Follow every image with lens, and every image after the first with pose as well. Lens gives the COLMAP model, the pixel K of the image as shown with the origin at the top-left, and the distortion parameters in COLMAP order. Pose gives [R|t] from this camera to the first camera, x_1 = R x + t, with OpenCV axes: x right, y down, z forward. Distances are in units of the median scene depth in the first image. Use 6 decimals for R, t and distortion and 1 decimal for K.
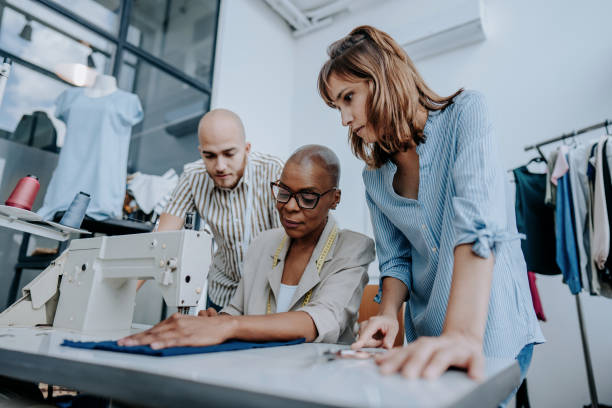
lens RADIAL K [[401.6, 0, 304.1], [0, 401.6, 184.8], [0, 0, 1]] dist [-0.022700, 0.017577]
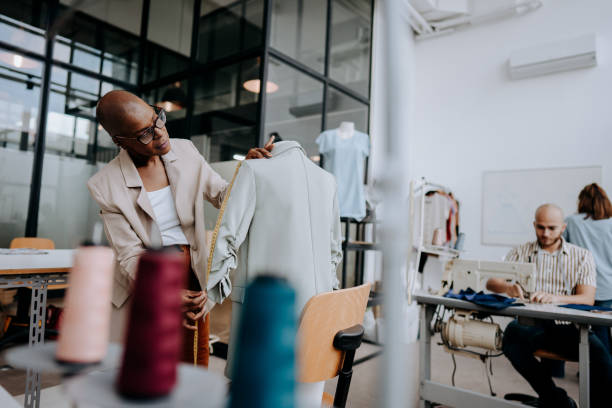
lens RADIAL K [[401.6, 0, 304.8], [0, 401.6, 191.4], [0, 0, 1]] dist [-0.022700, 0.017577]
pose [[0.997651, 0.014556, -0.066931, -0.564472], [-0.002570, 0.984427, 0.175776, -0.288585], [0.068447, -0.175191, 0.982152, -0.558091]]
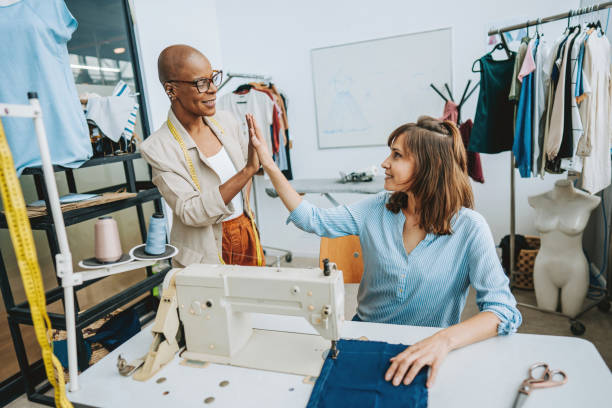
lens RADIAL K [[401.6, 0, 308.7], [0, 401.6, 197.7], [0, 0, 1]] dist [-0.022700, 0.017577]
pose [[0.962784, -0.162554, 0.215924, -0.195445], [0.048719, 0.890208, 0.452941, -0.209365], [-0.265845, -0.425565, 0.864998, 0.052714]]
